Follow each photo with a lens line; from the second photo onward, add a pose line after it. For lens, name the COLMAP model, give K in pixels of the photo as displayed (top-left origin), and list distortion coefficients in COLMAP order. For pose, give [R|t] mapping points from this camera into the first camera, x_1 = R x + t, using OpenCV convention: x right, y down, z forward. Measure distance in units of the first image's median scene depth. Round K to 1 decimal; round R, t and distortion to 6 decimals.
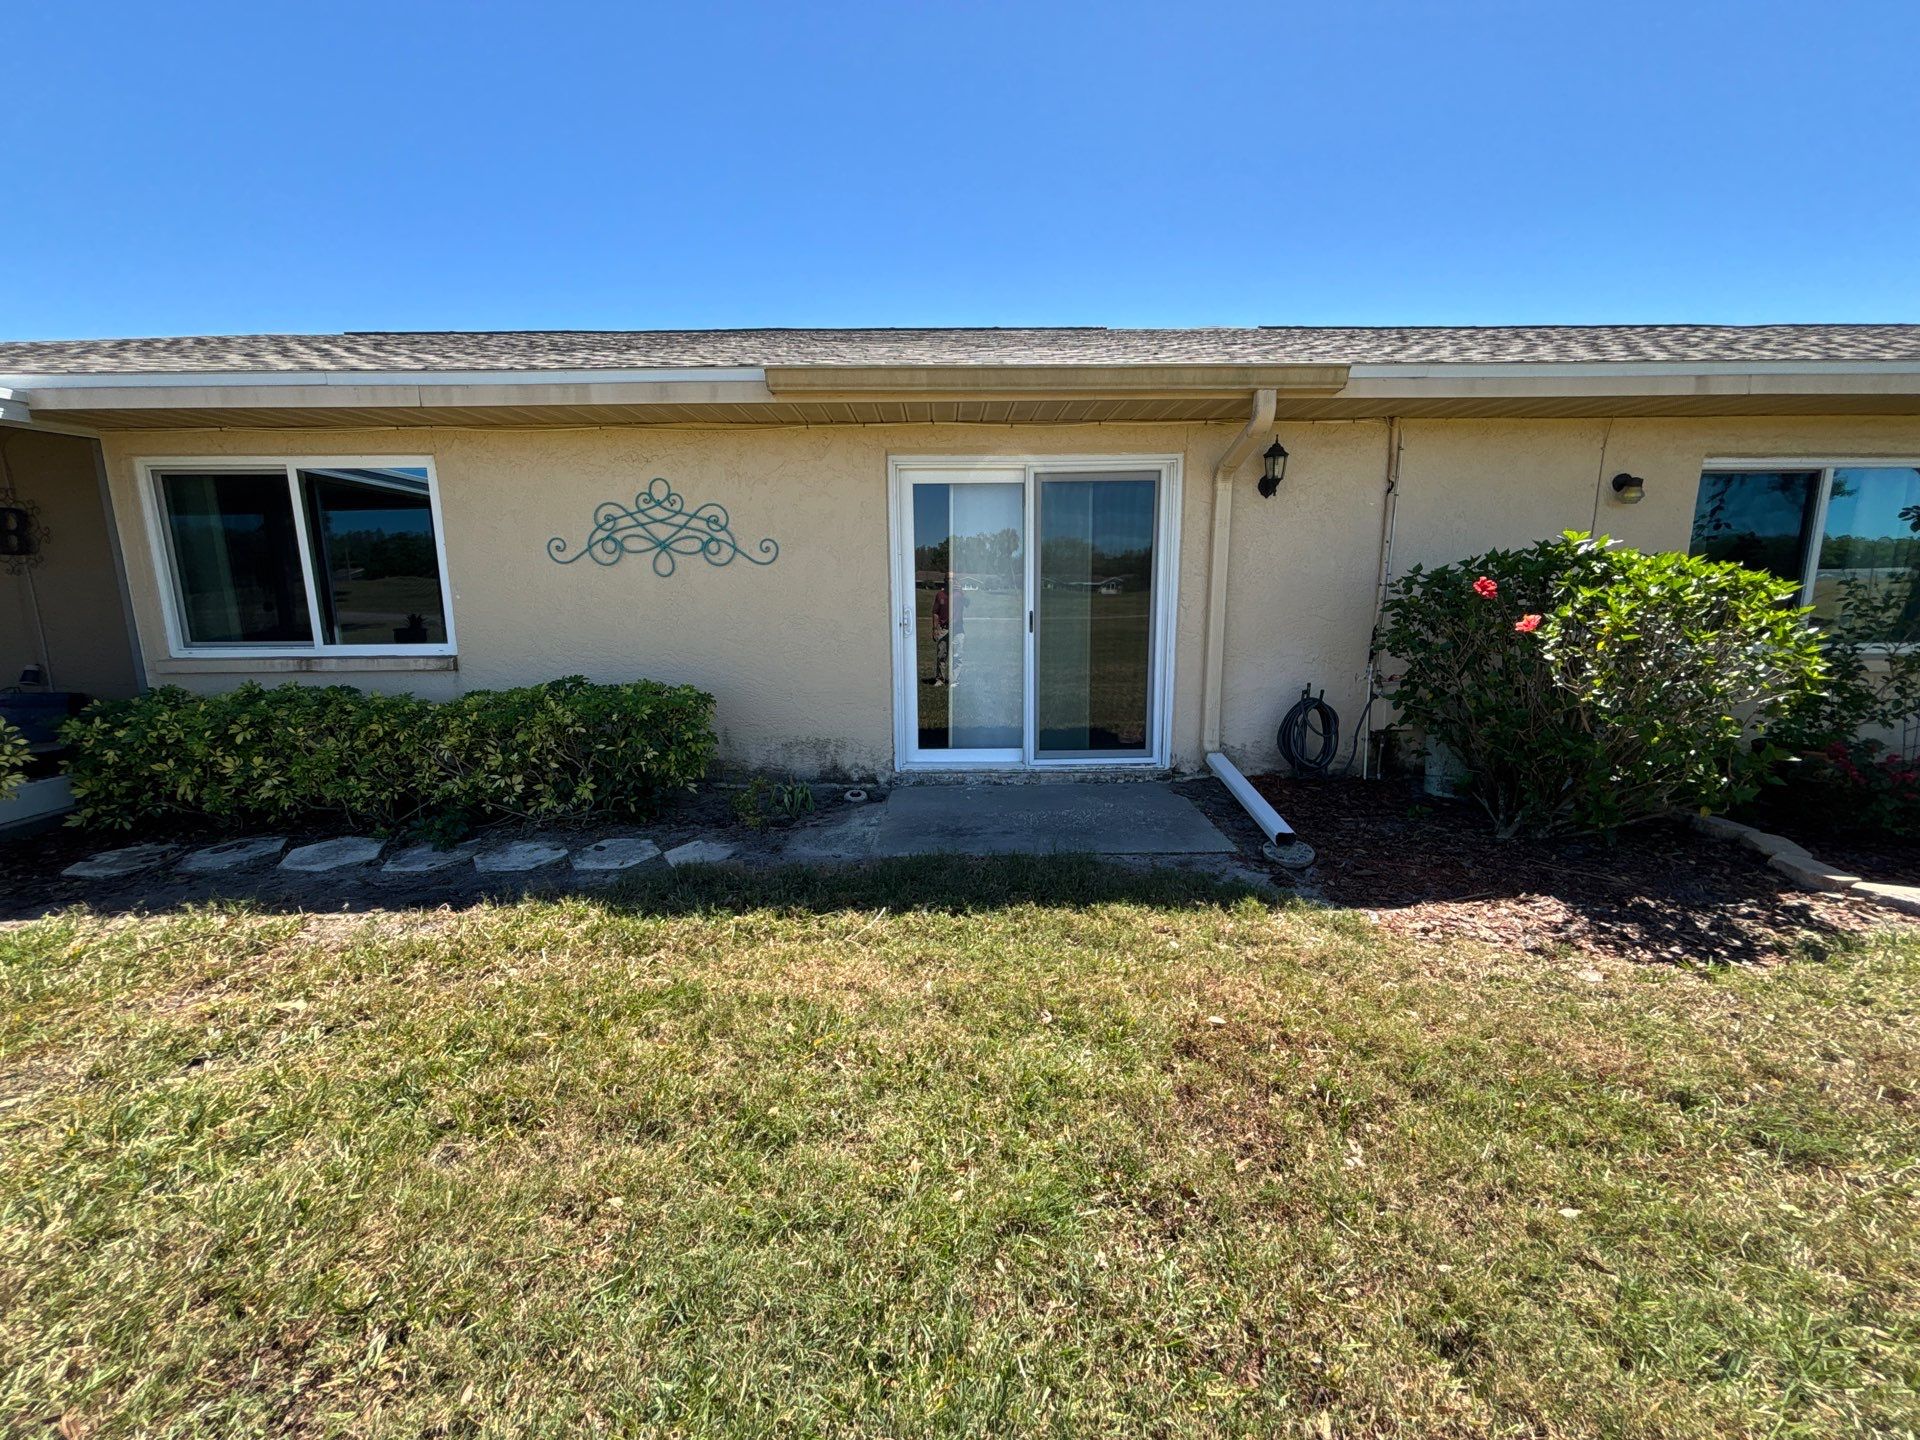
lens RADIAL K [[810.7, 0, 960.0], [0, 810.7, 720.0], [0, 0, 1]] dist [-0.002191, -0.000142]
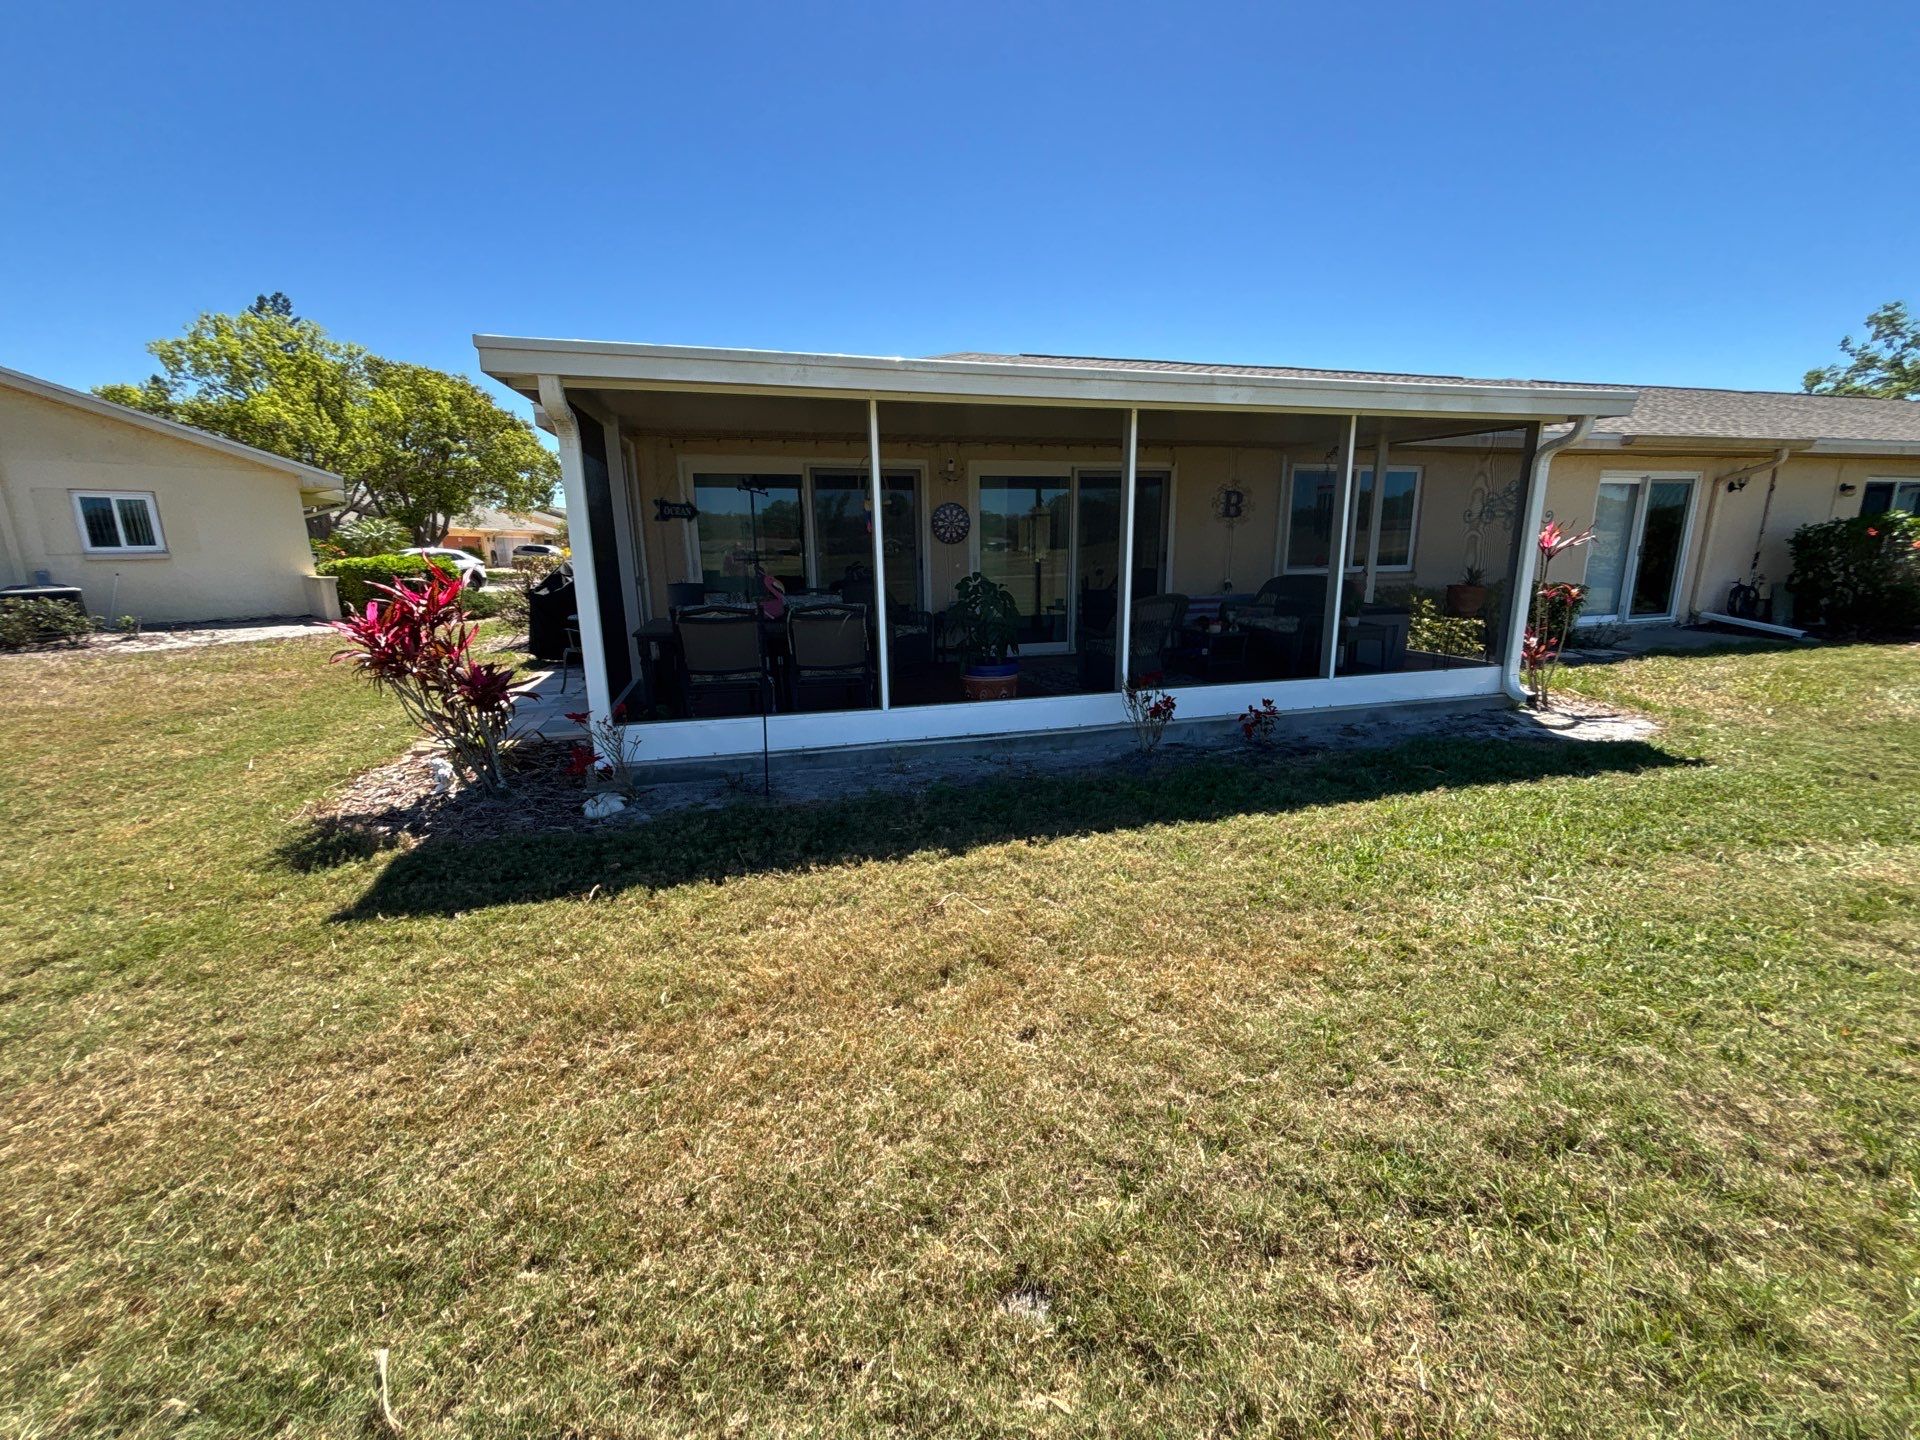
lens RADIAL K [[770.6, 0, 960.0], [0, 770.6, 720.0], [0, 0, 1]] dist [-0.001715, 0.000363]
pose [[0.952466, -0.077817, 0.294539, -2.308562], [0.073194, 0.996960, 0.026704, 0.158557], [-0.295721, -0.003876, 0.955266, -0.470907]]
